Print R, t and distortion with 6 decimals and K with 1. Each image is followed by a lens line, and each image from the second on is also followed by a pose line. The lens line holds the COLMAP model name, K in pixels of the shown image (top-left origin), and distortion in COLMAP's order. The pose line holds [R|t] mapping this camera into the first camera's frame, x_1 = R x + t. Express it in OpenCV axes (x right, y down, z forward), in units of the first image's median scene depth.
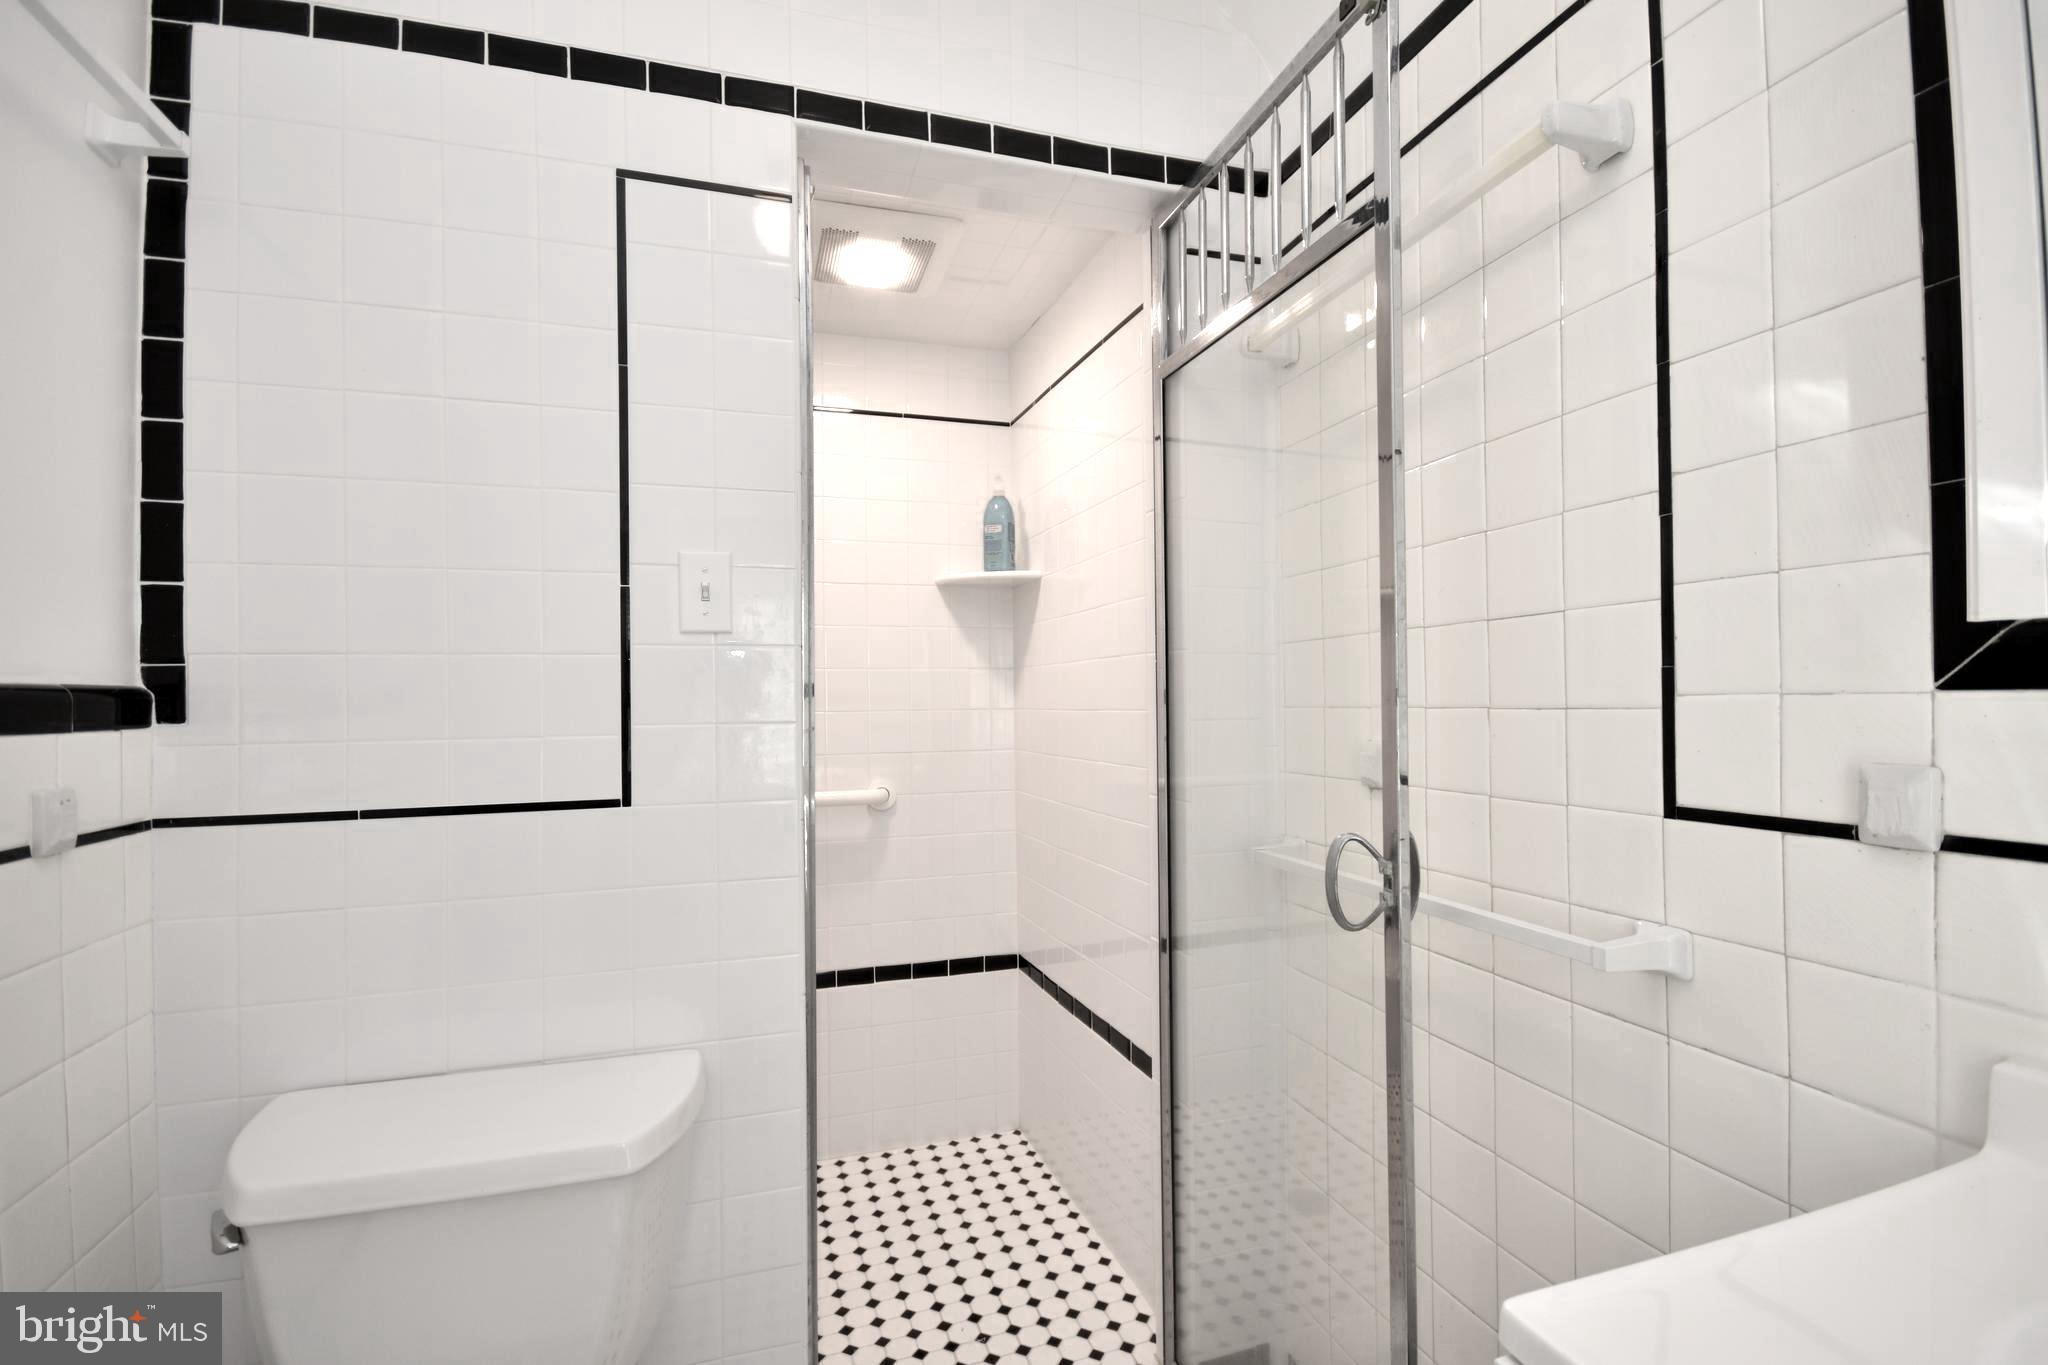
lens RADIAL K [[899.1, 0, 1027.1], [0, 899.1, 695.7], [0, 0, 1]] dist [0.009749, -0.011460]
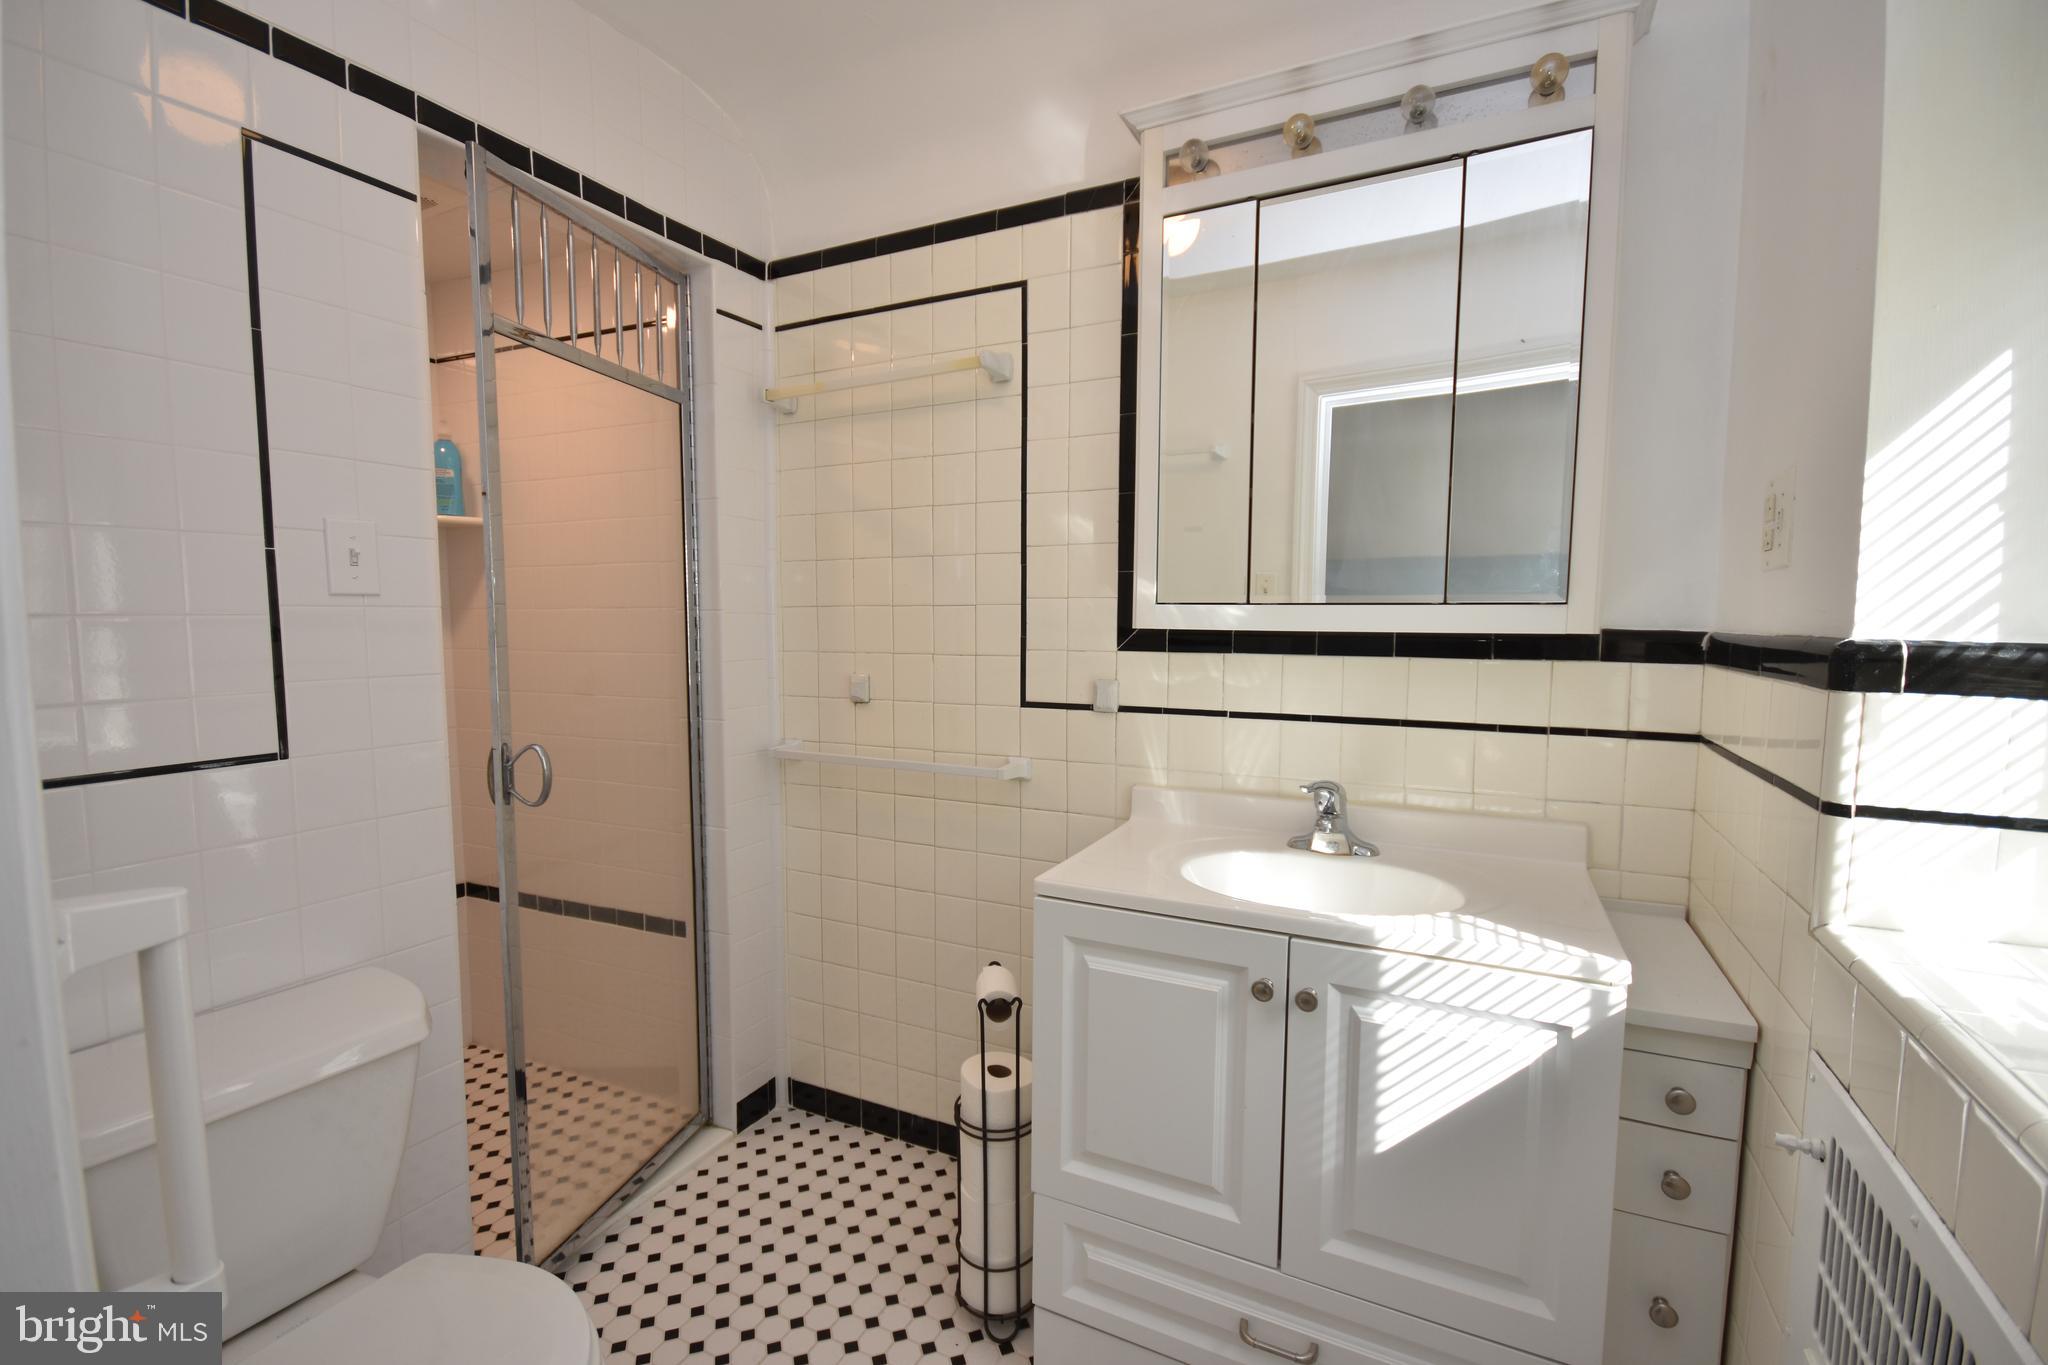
lens RADIAL K [[899.1, 0, 1020.2], [0, 899.1, 692.8], [0, 0, 1]] dist [0.009749, -0.011460]
pose [[0.698536, -0.047925, 0.713968, -0.788831], [-0.012501, 0.996785, 0.079140, -0.065529], [-0.715466, -0.064207, 0.695691, -0.465882]]
